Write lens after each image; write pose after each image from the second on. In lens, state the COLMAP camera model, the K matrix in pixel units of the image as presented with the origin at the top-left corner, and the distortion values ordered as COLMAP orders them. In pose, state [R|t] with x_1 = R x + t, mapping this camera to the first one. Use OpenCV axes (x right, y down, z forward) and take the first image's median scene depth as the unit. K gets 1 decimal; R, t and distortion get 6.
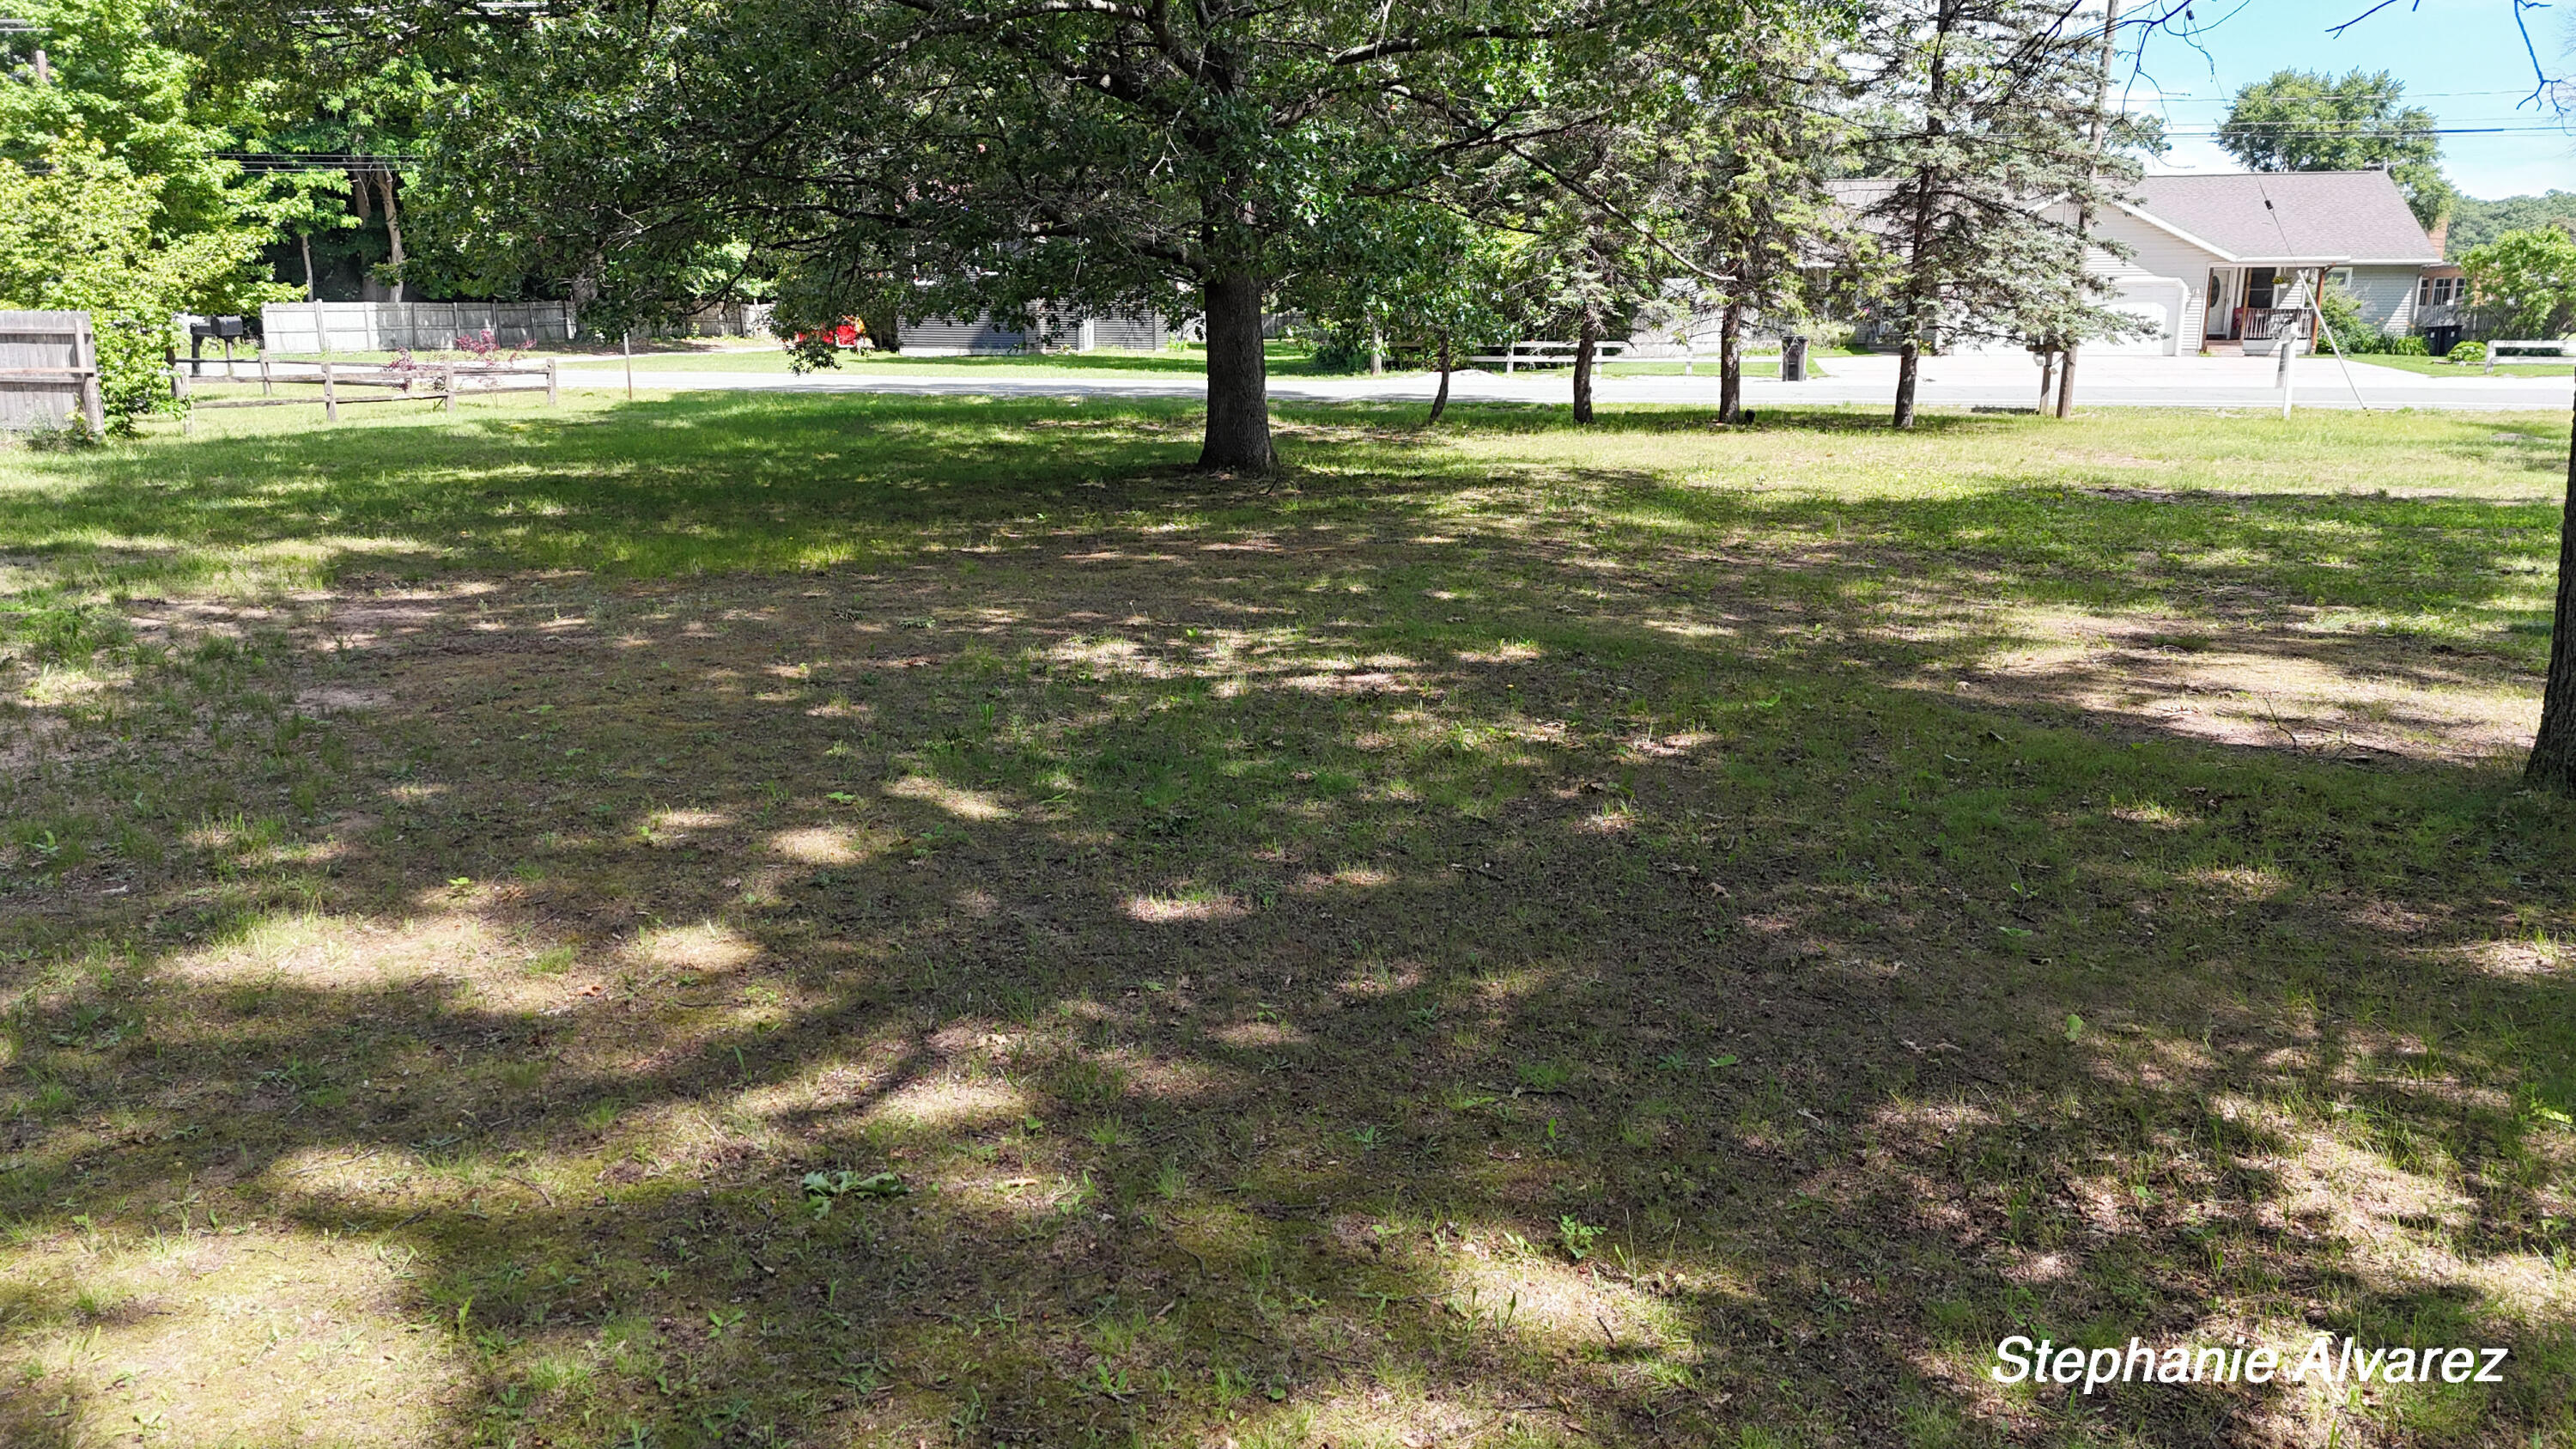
lens RADIAL K [[1976.3, 0, 1283.4], [0, 1976.3, 760.9], [0, 0, 1]] dist [0.094823, -0.108736]
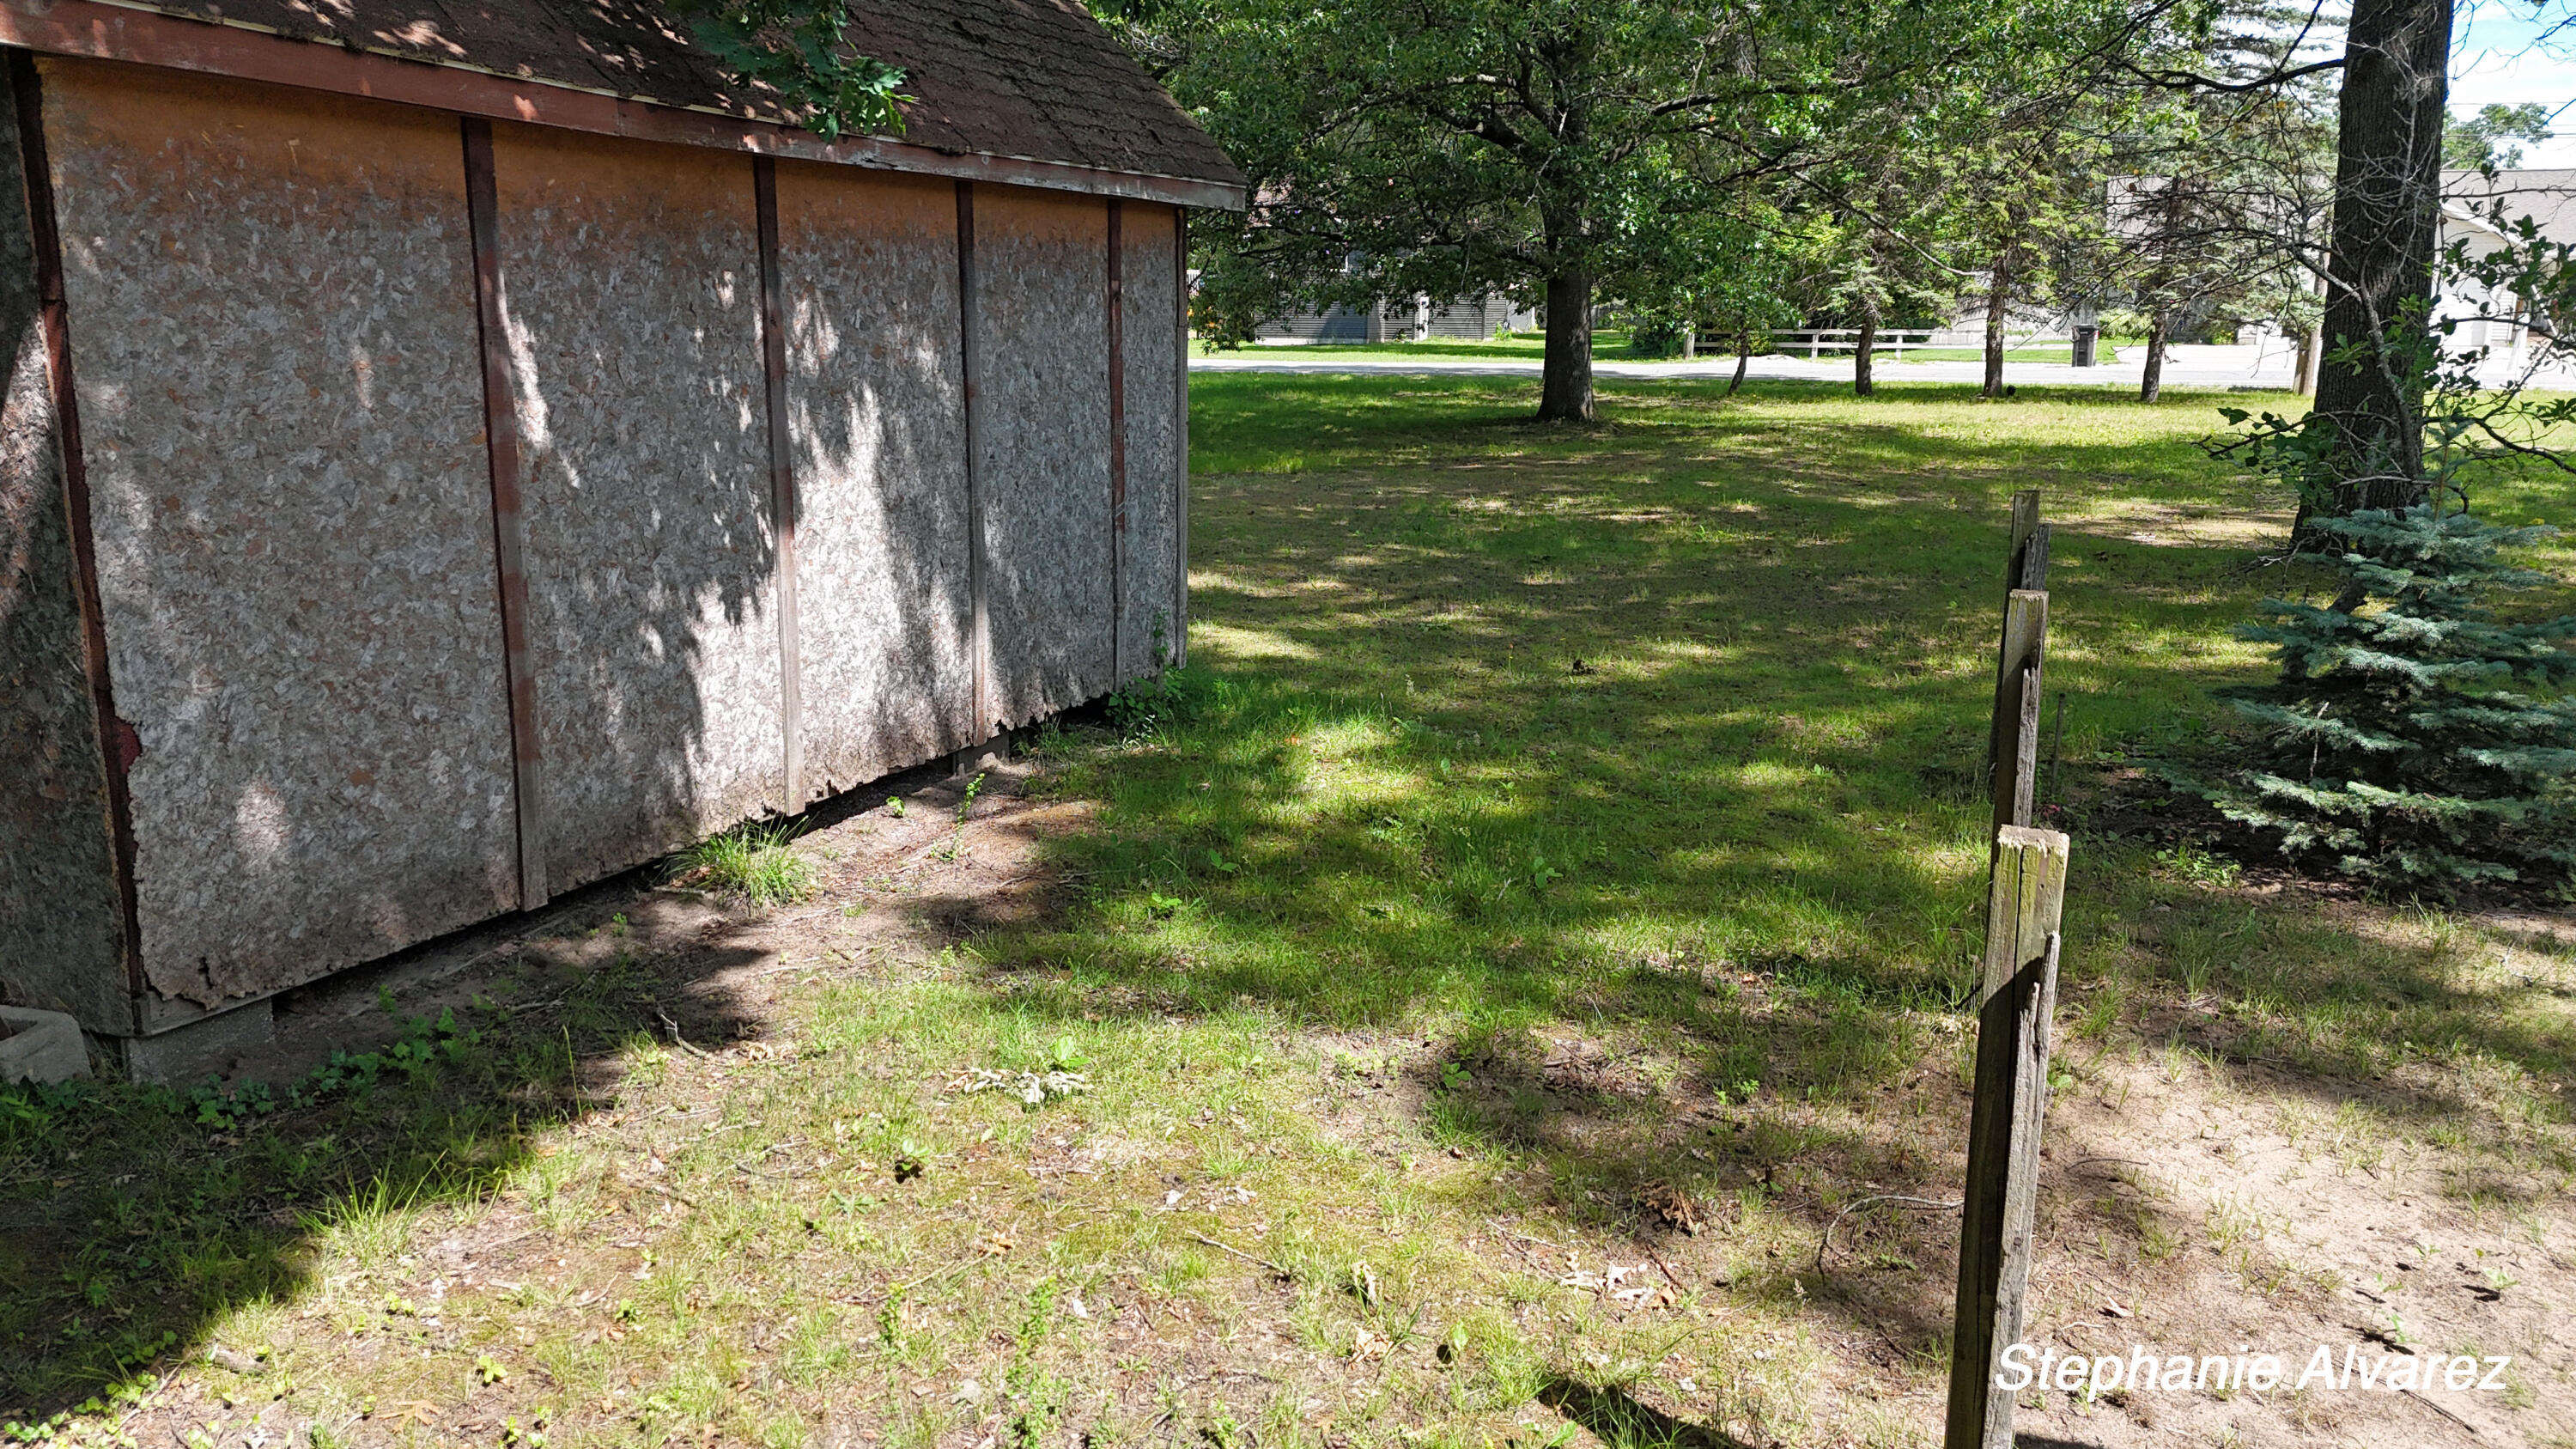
lens RADIAL K [[1976.3, 0, 1283.4], [0, 1976.3, 760.9], [0, 0, 1]] dist [0.094823, -0.108736]
pose [[0.987650, 0.037887, -0.152029, -0.000026], [-0.037516, 0.999282, 0.005308, 0.055834], [0.152121, 0.000462, 0.988362, -0.234471]]
